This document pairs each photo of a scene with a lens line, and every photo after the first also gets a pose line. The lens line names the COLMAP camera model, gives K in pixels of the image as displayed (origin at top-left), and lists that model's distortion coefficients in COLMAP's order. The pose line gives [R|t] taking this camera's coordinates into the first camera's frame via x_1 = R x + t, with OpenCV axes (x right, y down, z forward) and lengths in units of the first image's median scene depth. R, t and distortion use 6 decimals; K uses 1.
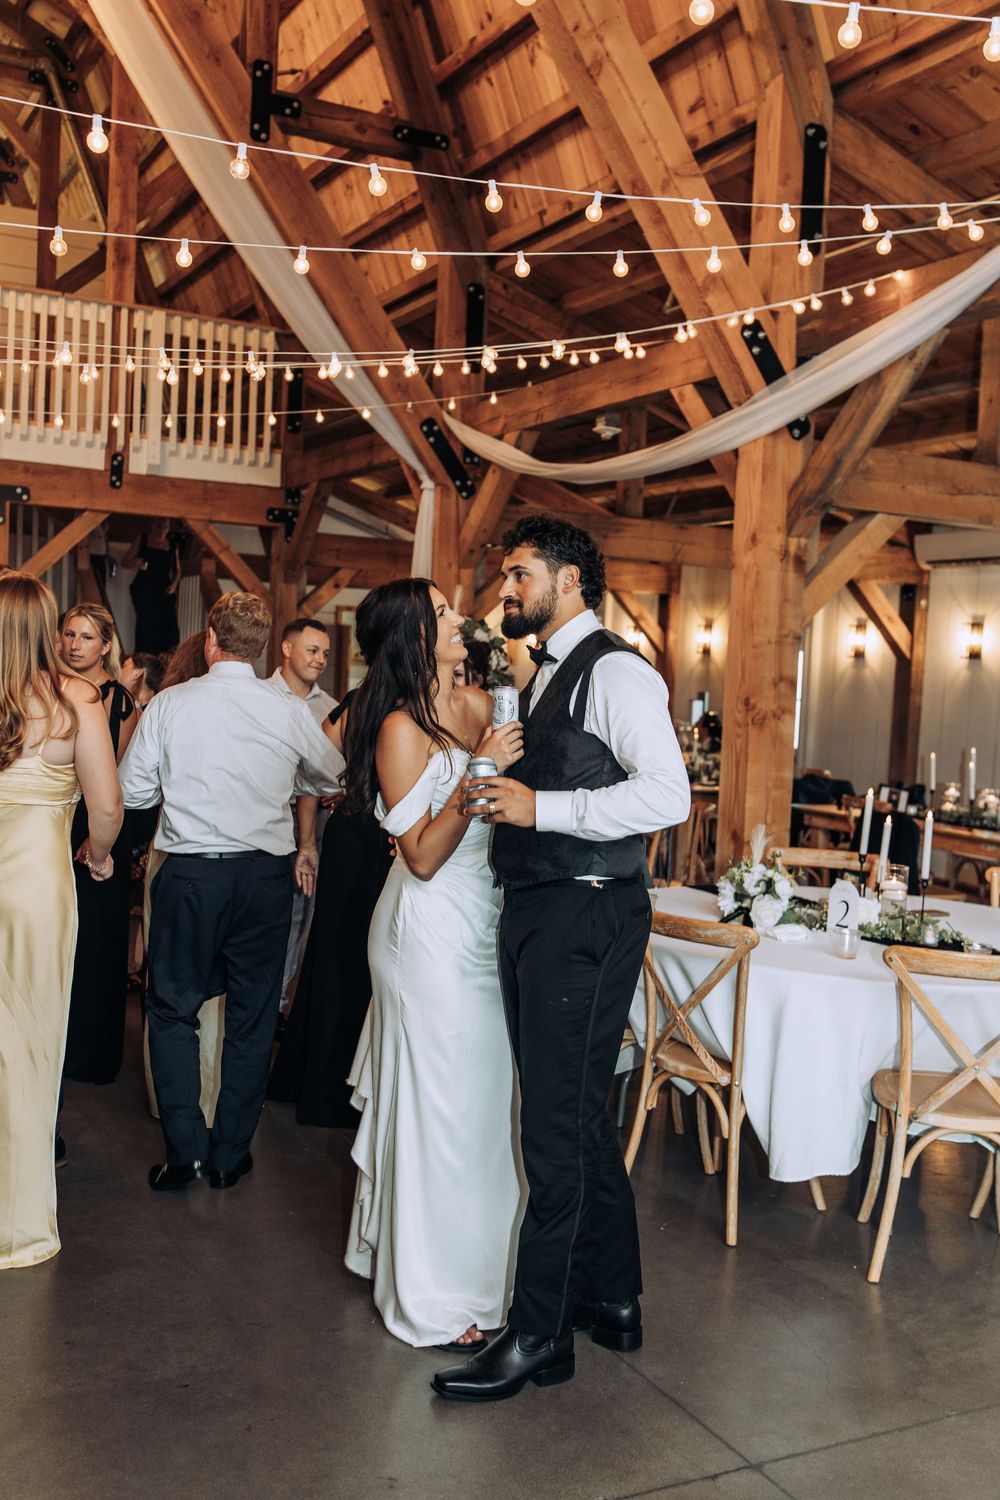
lens RADIAL K [[1475.9, 0, 500.0], [0, 1475.9, 750.0], [0, 0, 1]] dist [0.016276, -0.032583]
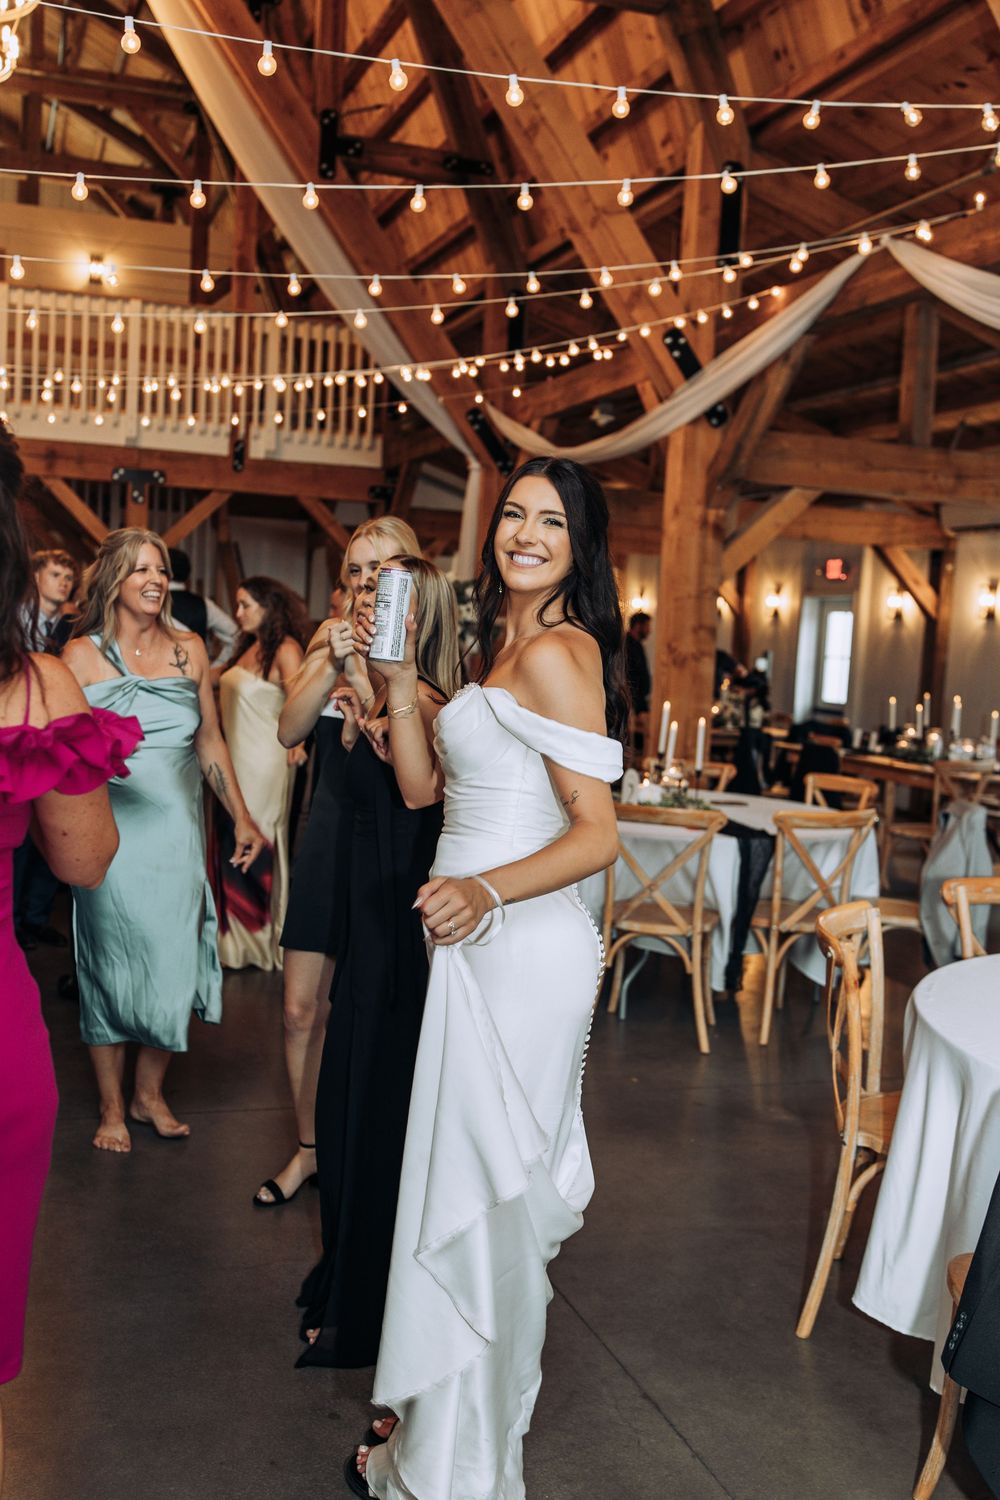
lens RADIAL K [[1497.6, 0, 478.7], [0, 1497.6, 762.9], [0, 0, 1]] dist [0.009239, -0.015633]
pose [[0.986410, 0.017521, -0.163367, 0.162022], [-0.013532, 0.999583, 0.025499, 0.025693], [0.163746, -0.022941, 0.986236, -0.178781]]
